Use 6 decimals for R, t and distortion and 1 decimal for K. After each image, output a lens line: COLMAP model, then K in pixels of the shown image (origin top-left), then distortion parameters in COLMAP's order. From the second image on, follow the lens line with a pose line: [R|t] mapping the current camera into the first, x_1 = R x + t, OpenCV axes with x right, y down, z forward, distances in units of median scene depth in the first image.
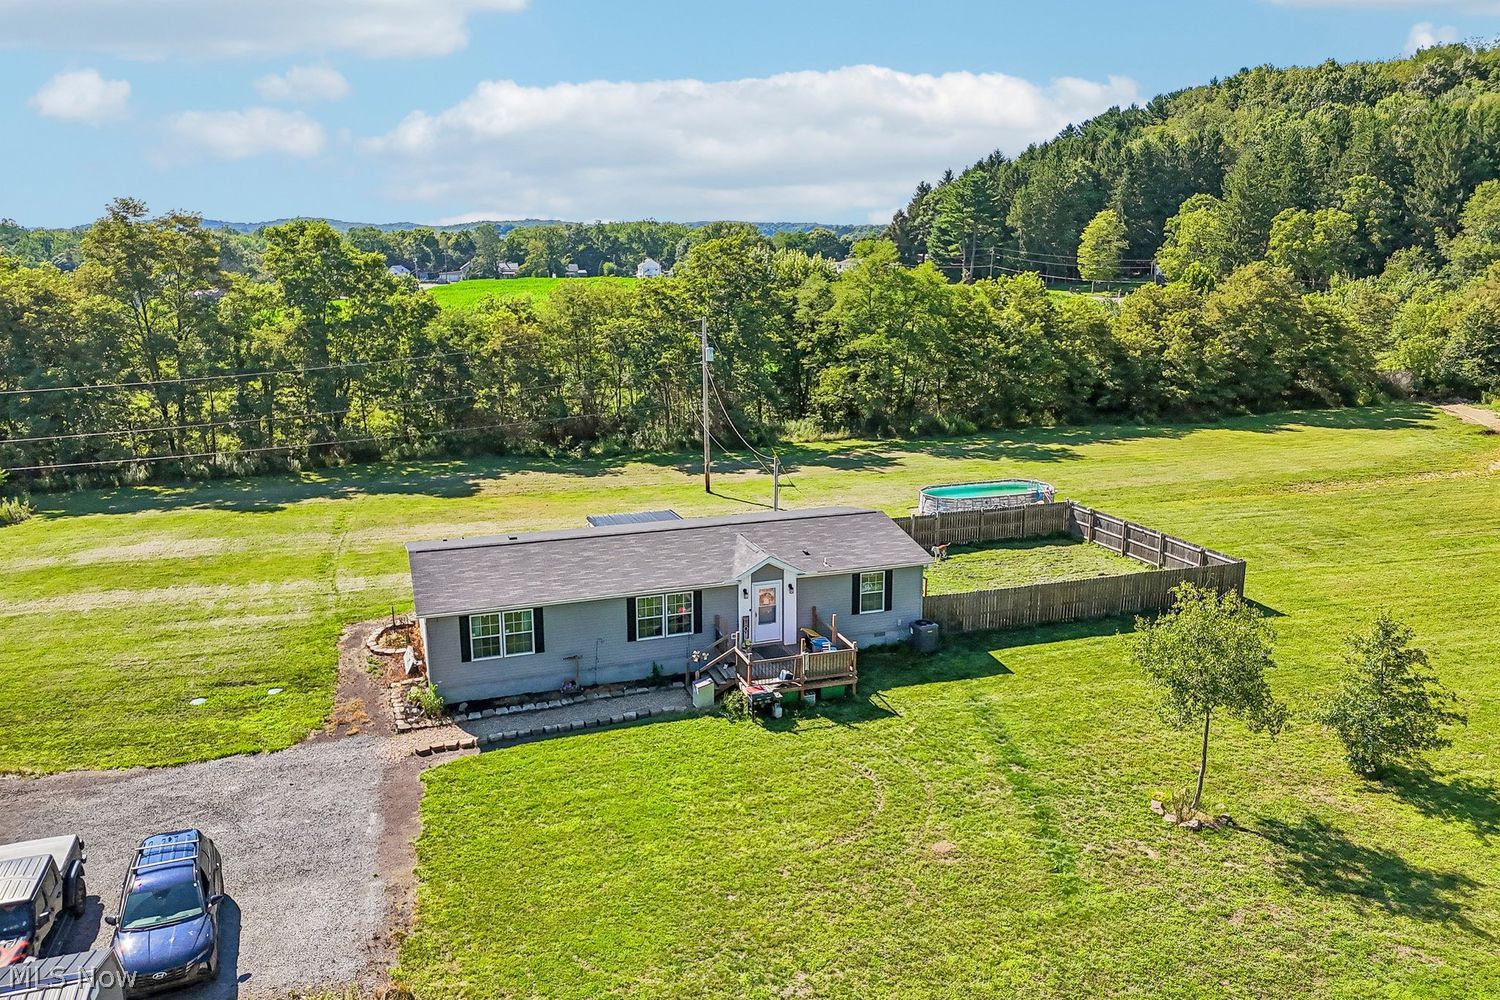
lens RADIAL K [[1093.8, 0, 750.0], [0, 1093.8, 500.0], [0, 0, 1]] dist [0.063742, -0.064135]
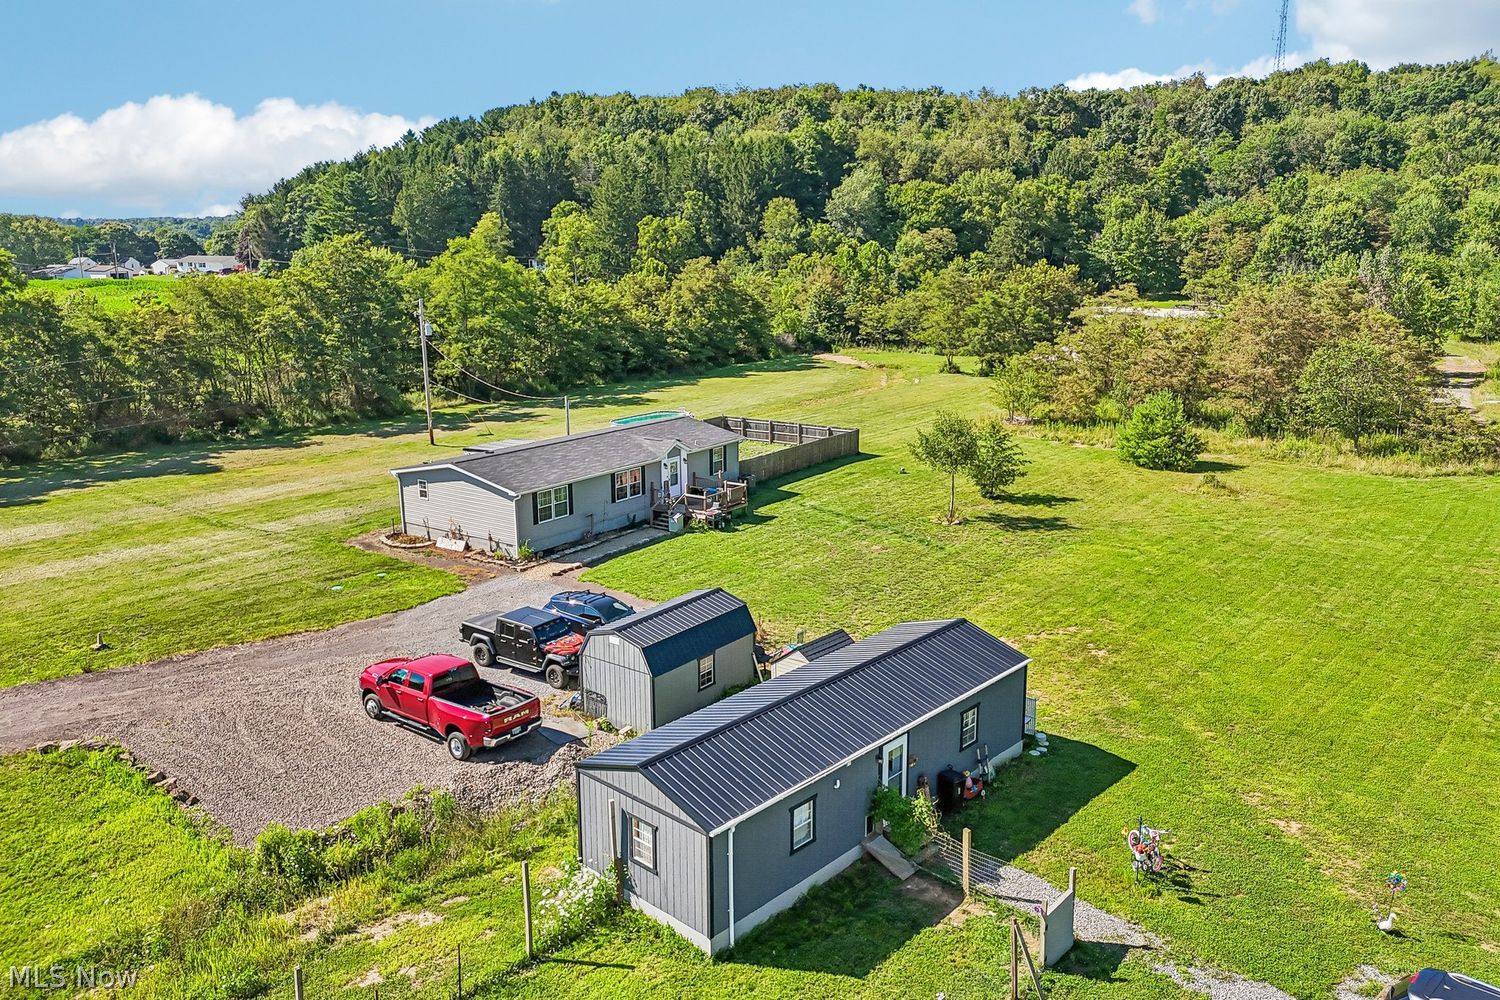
lens RADIAL K [[1093.8, 0, 750.0], [0, 1093.8, 500.0], [0, 0, 1]] dist [0.063742, -0.064135]
pose [[0.812959, -0.133529, 0.566805, -0.167316], [0.133021, 0.990202, 0.042484, 0.017643], [-0.566925, 0.040859, 0.822756, -0.073843]]
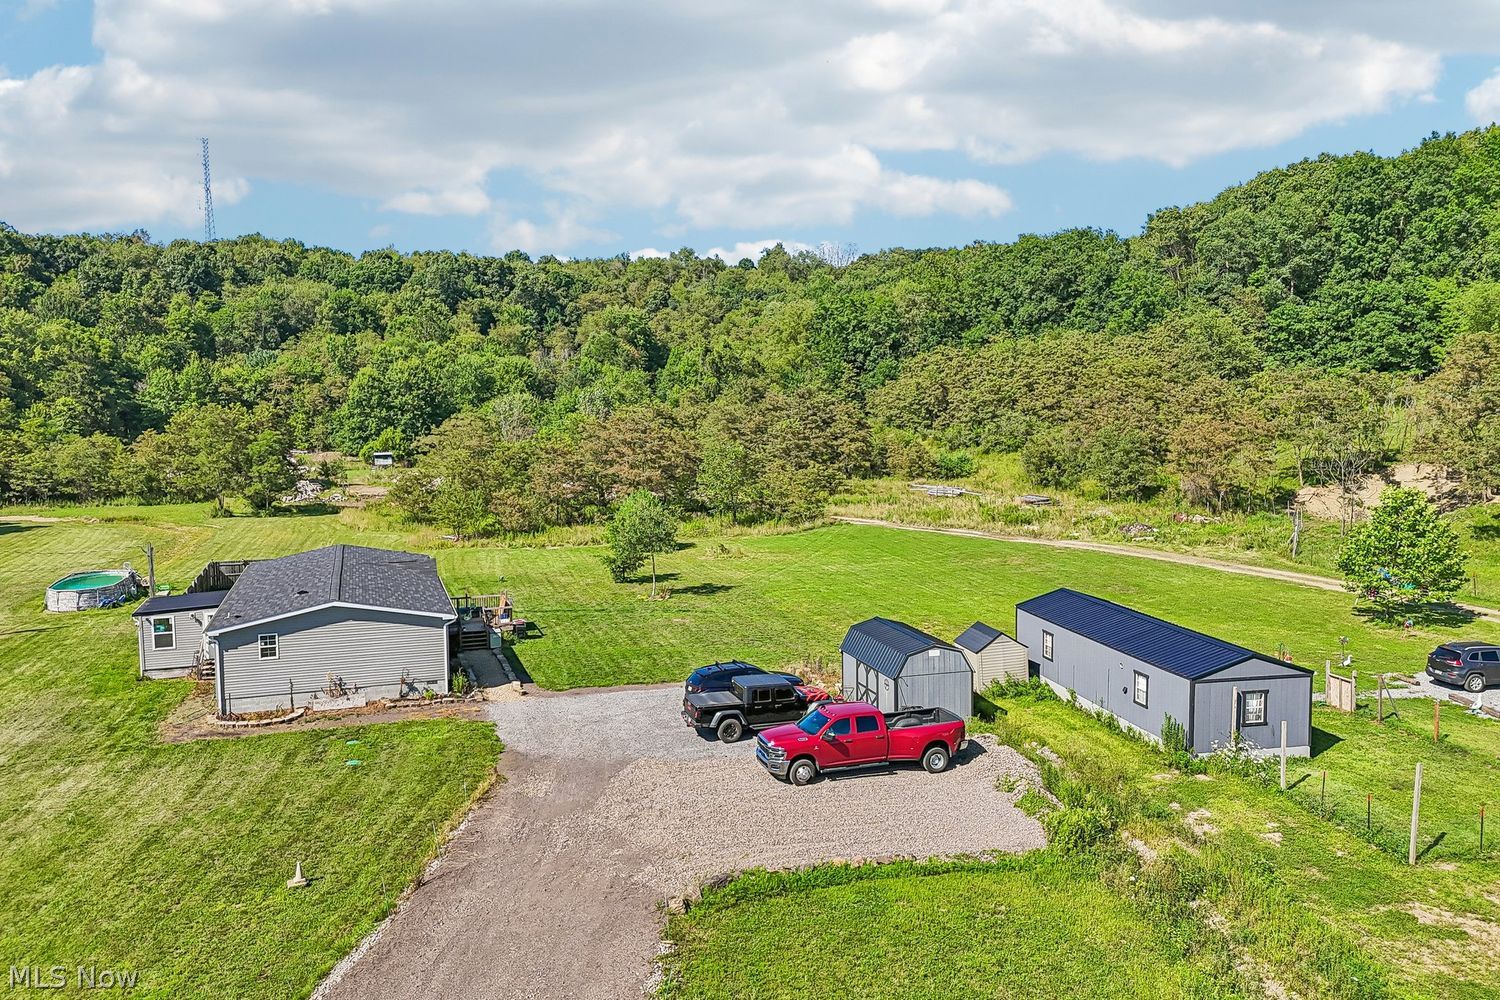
lens RADIAL K [[1093.8, 0, 750.0], [0, 1093.8, 500.0], [0, 0, 1]] dist [0.063742, -0.064135]
pose [[0.008826, -0.088158, 0.996067, -0.296113], [0.228771, 0.969866, 0.083812, -0.010470], [-0.973440, 0.227131, 0.028728, 0.114771]]
